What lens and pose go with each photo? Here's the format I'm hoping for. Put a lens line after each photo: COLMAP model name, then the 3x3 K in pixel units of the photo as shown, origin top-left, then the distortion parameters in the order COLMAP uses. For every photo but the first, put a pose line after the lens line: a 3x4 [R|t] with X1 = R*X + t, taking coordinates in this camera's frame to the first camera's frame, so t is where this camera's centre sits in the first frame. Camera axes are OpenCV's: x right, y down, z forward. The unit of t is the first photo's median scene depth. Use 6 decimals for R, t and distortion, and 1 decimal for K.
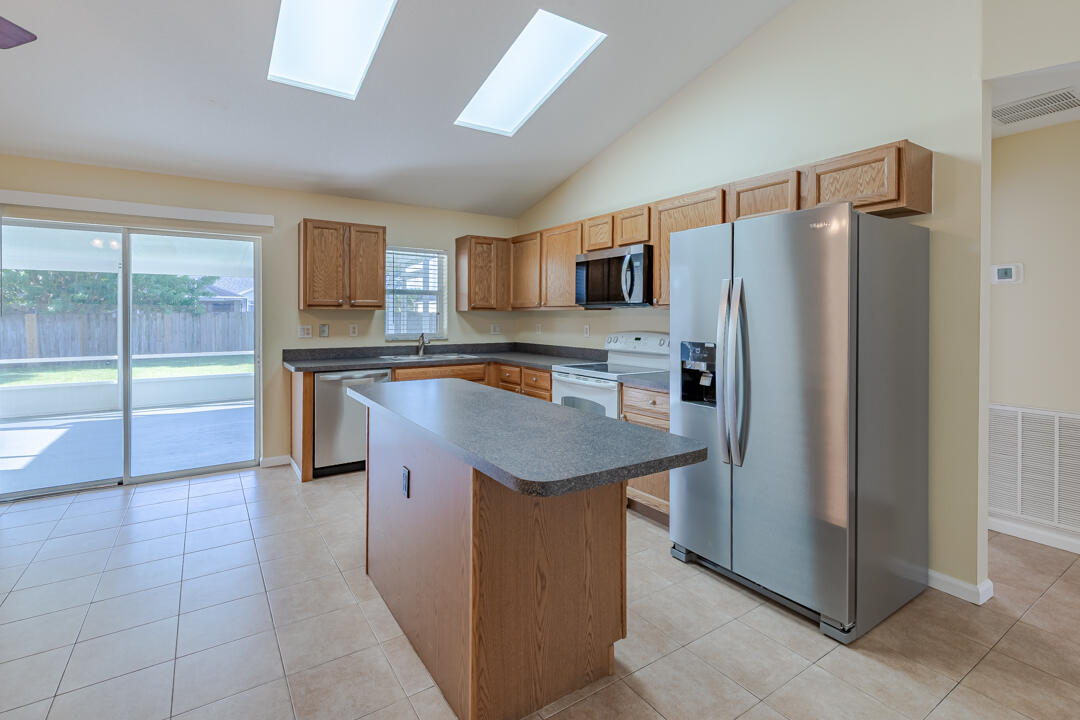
lens RADIAL K [[507.7, 0, 543.6], [0, 507.7, 315.5], [0, 0, 1]] dist [0.006600, -0.001997]
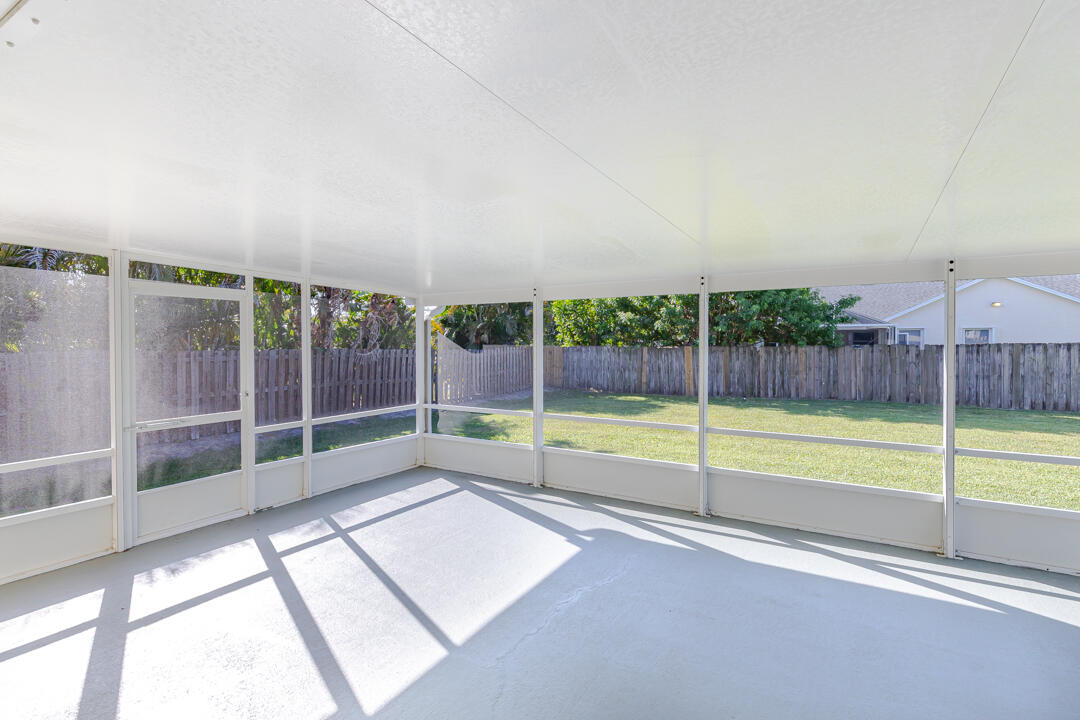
lens RADIAL K [[507.7, 0, 552.0], [0, 507.7, 342.4], [0, 0, 1]] dist [0.006600, -0.001997]
pose [[0.442678, 0.000229, -0.896681, -0.583196], [-0.001847, 0.999998, -0.000656, -0.035385], [0.896679, 0.001947, 0.442678, 0.913373]]
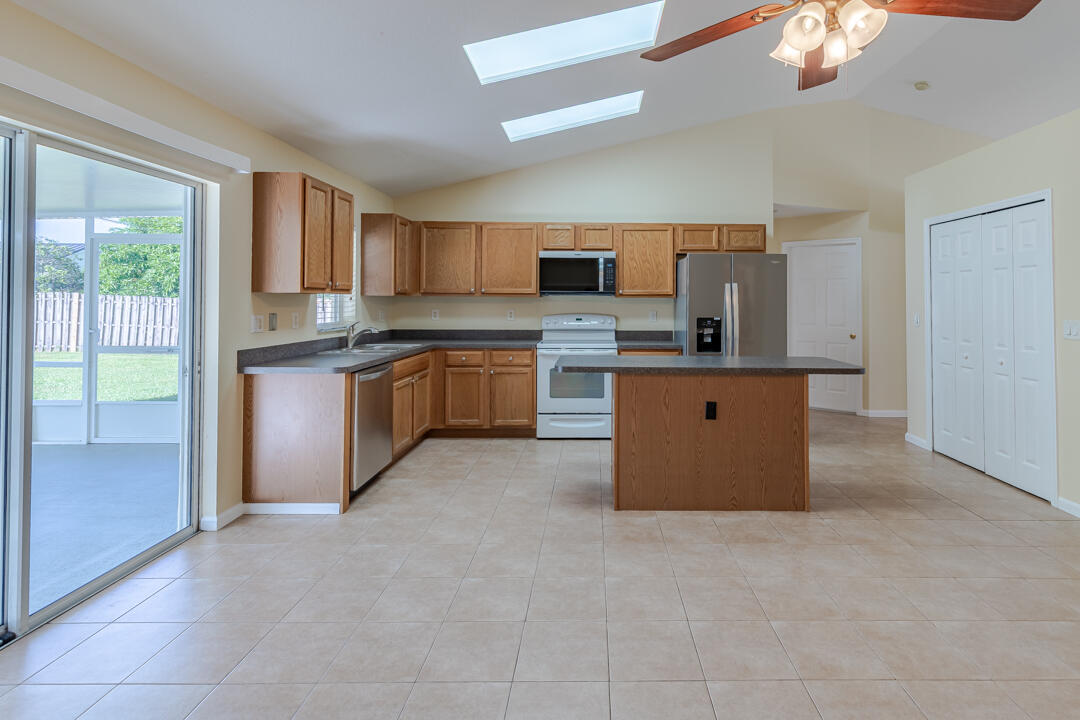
lens RADIAL K [[507.7, 0, 605.0], [0, 507.7, 300.1], [0, 0, 1]] dist [0.006600, -0.001997]
pose [[0.537046, 0.003376, 0.843546, -0.771762], [-0.004799, 0.999988, -0.000946, -0.003282], [-0.843539, -0.003541, 0.537056, 0.195104]]
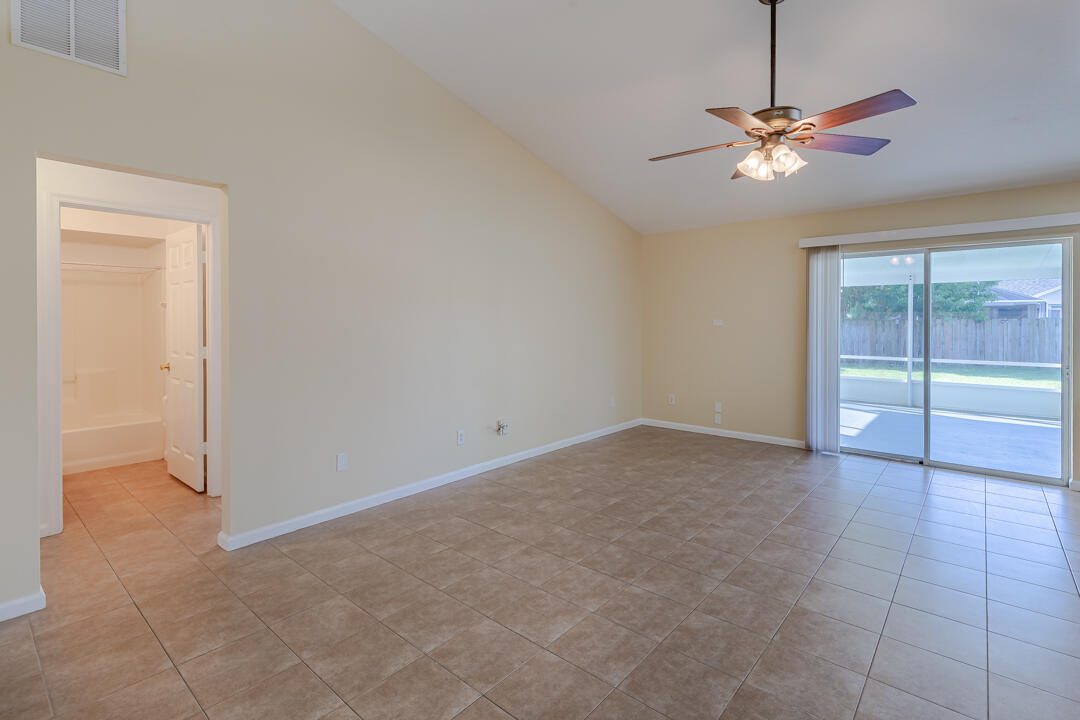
lens RADIAL K [[507.7, 0, 526.9], [0, 507.7, 326.2], [0, 0, 1]] dist [0.006600, -0.001997]
pose [[0.248109, 0.010864, -0.968671, 0.082015], [-0.002326, 0.999941, 0.010619, -0.001708], [0.968729, -0.000382, 0.248120, -0.163172]]
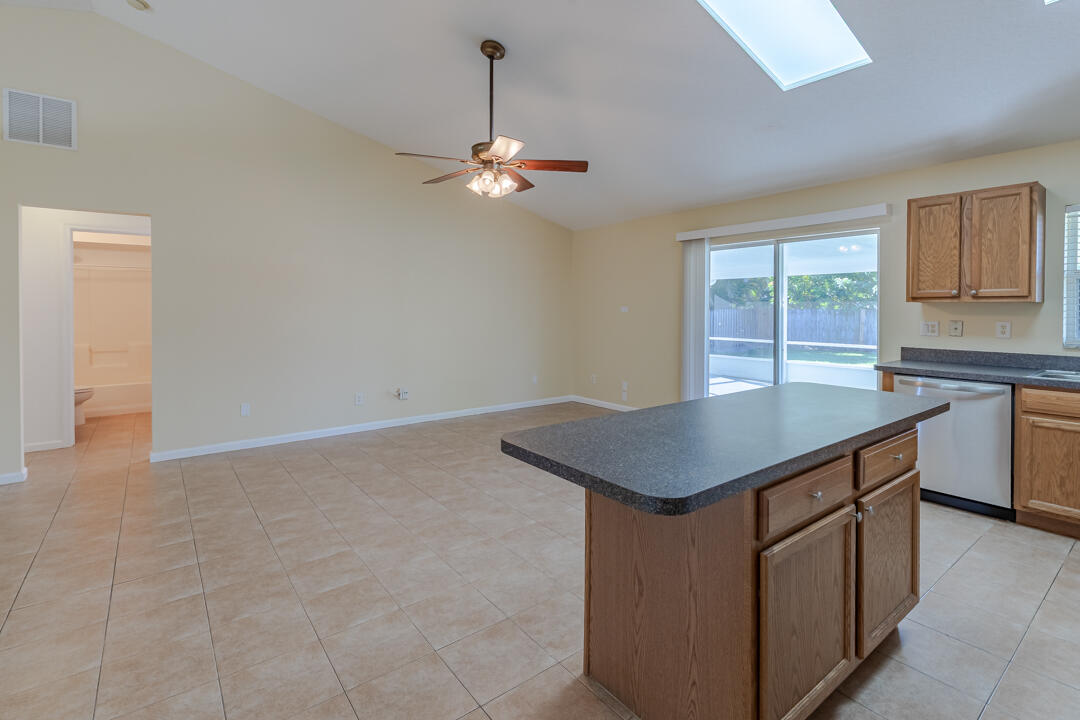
lens RADIAL K [[507.7, 0, 529.8], [0, 507.7, 308.3], [0, 0, 1]] dist [0.006600, -0.001997]
pose [[0.054117, 0.000065, -0.998535, 0.337675], [-0.004610, 0.999989, -0.000185, 0.000828], [0.998524, 0.004613, 0.054117, 0.265610]]
